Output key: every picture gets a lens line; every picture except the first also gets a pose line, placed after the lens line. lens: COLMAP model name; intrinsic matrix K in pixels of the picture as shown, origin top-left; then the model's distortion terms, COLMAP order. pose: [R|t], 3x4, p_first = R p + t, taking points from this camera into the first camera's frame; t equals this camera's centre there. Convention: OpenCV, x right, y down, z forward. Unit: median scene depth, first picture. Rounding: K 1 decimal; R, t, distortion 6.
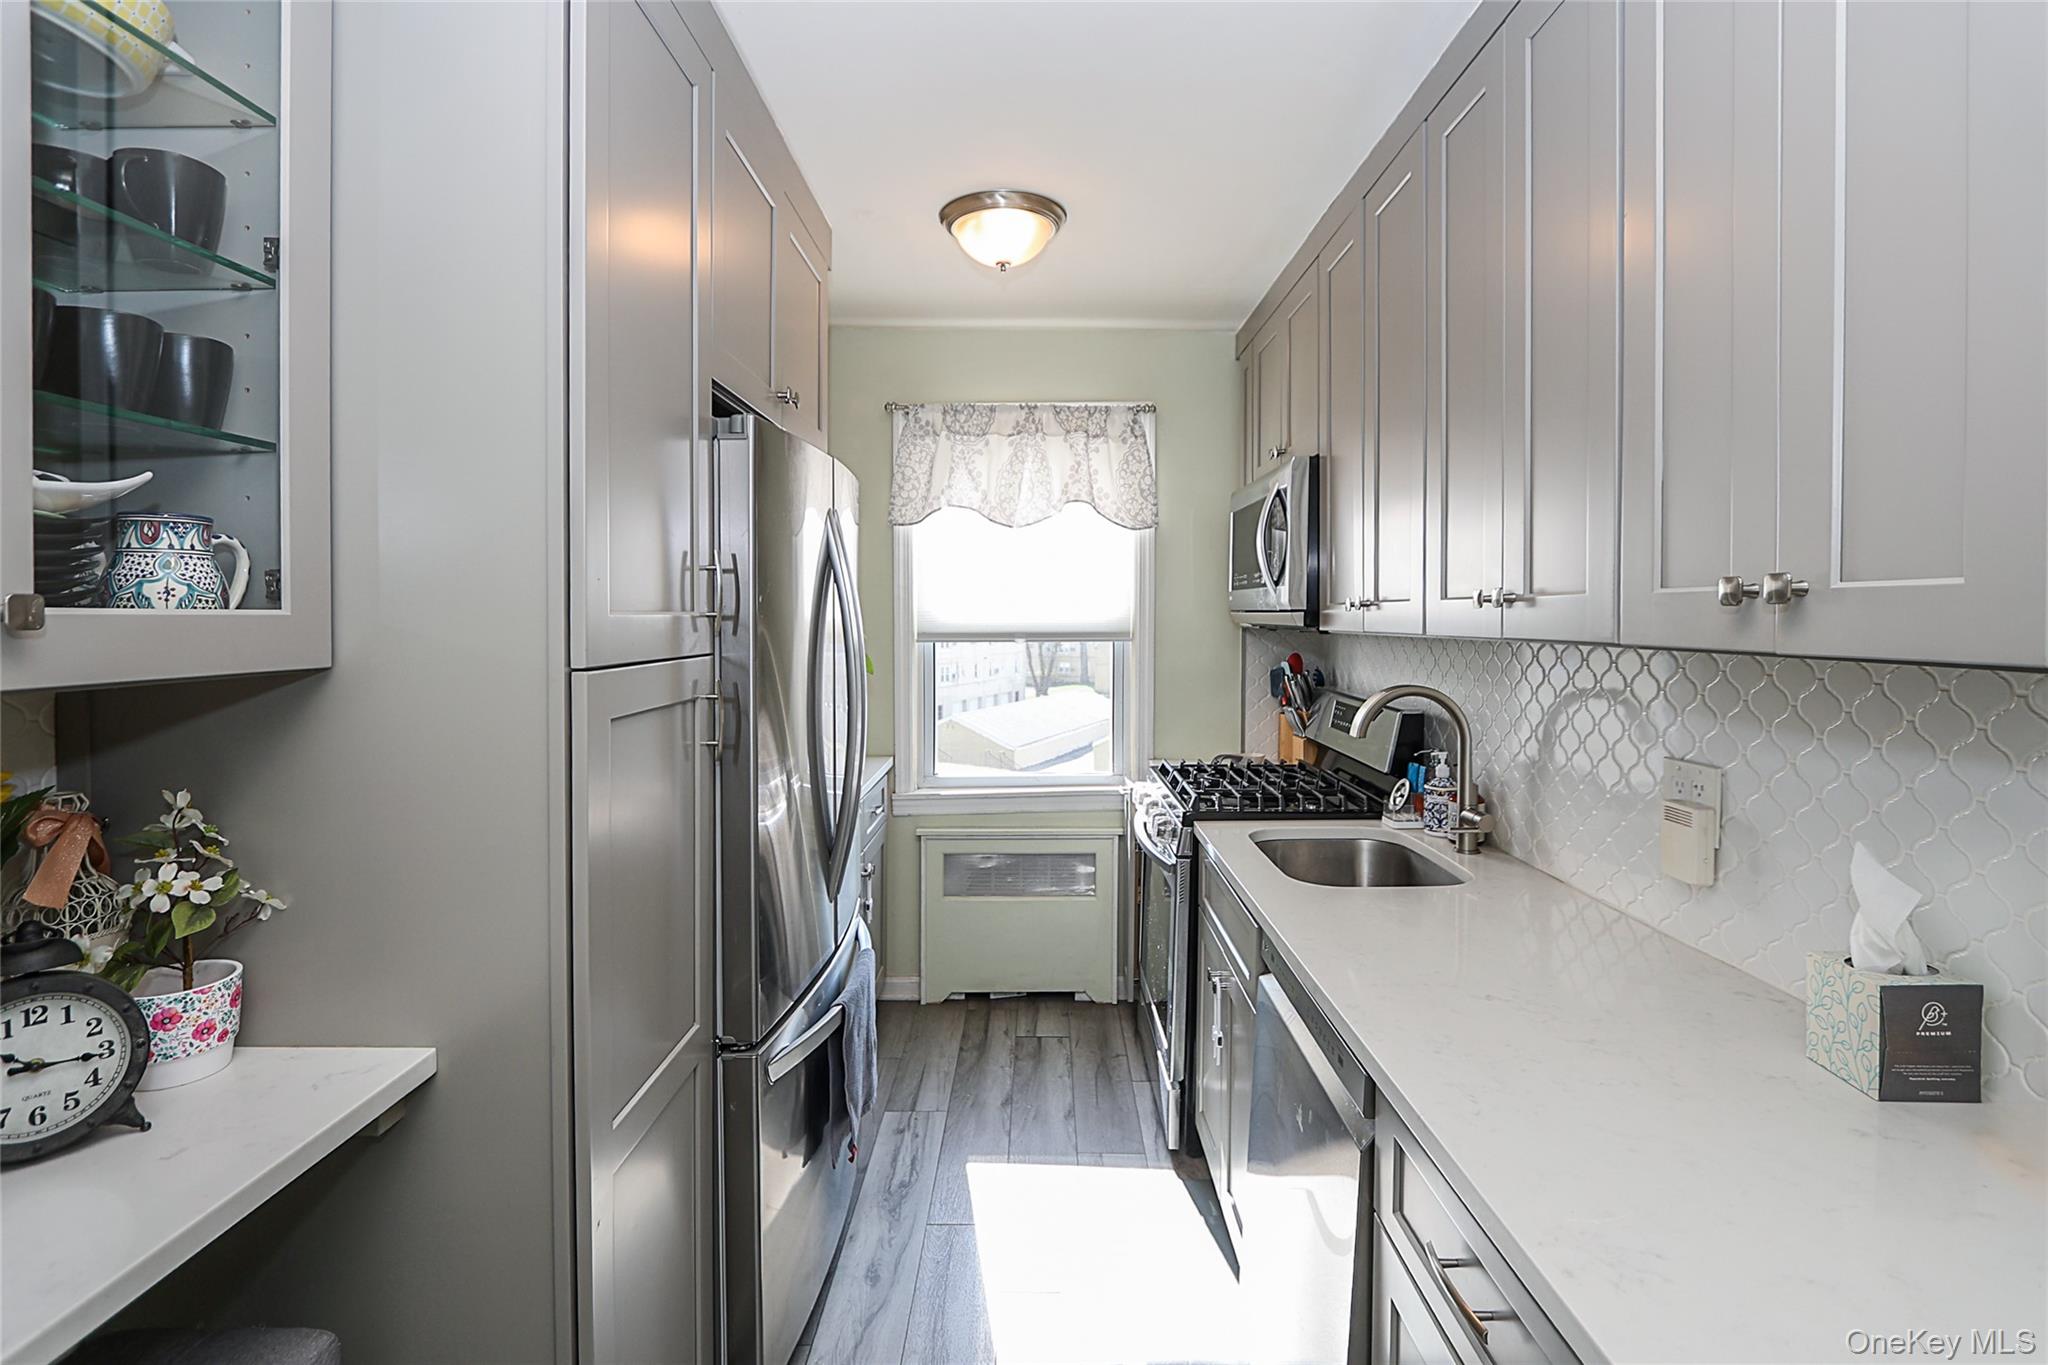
lens RADIAL K [[945.5, 0, 1044.0], [0, 945.5, 637.9], [0, 0, 1]] dist [-0.016776, 0.003289]
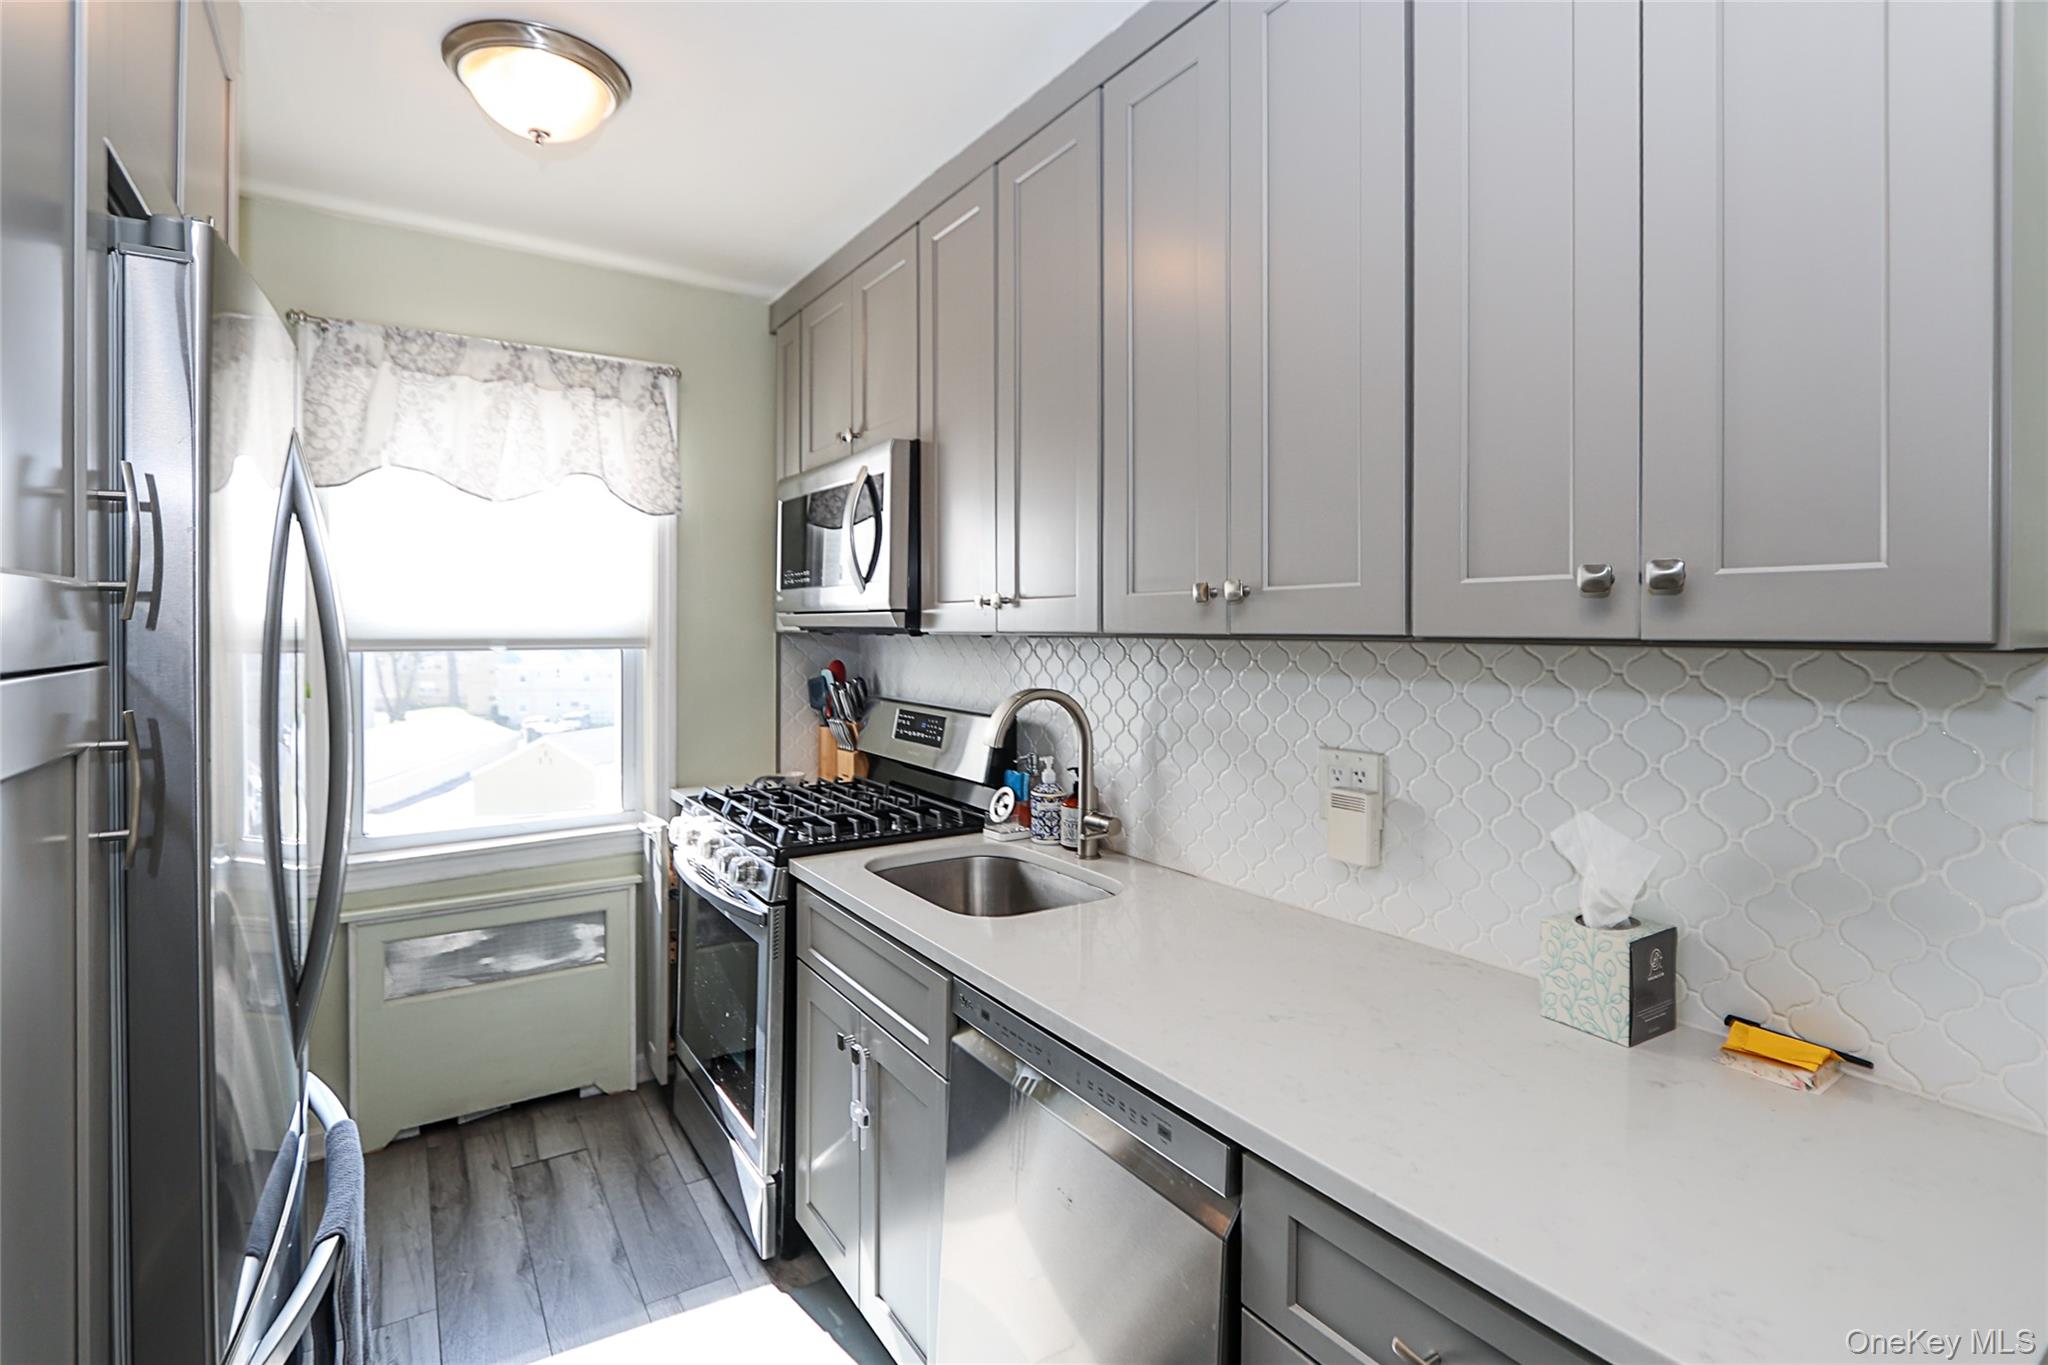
lens RADIAL K [[945.5, 0, 1007.8], [0, 945.5, 641.8], [0, 0, 1]] dist [-0.016776, 0.003289]
pose [[0.842051, -0.003355, 0.539387, -0.115915], [0.007963, 0.999949, -0.006213, 0.006715], [-0.539339, 0.009527, 0.842035, 0.166281]]
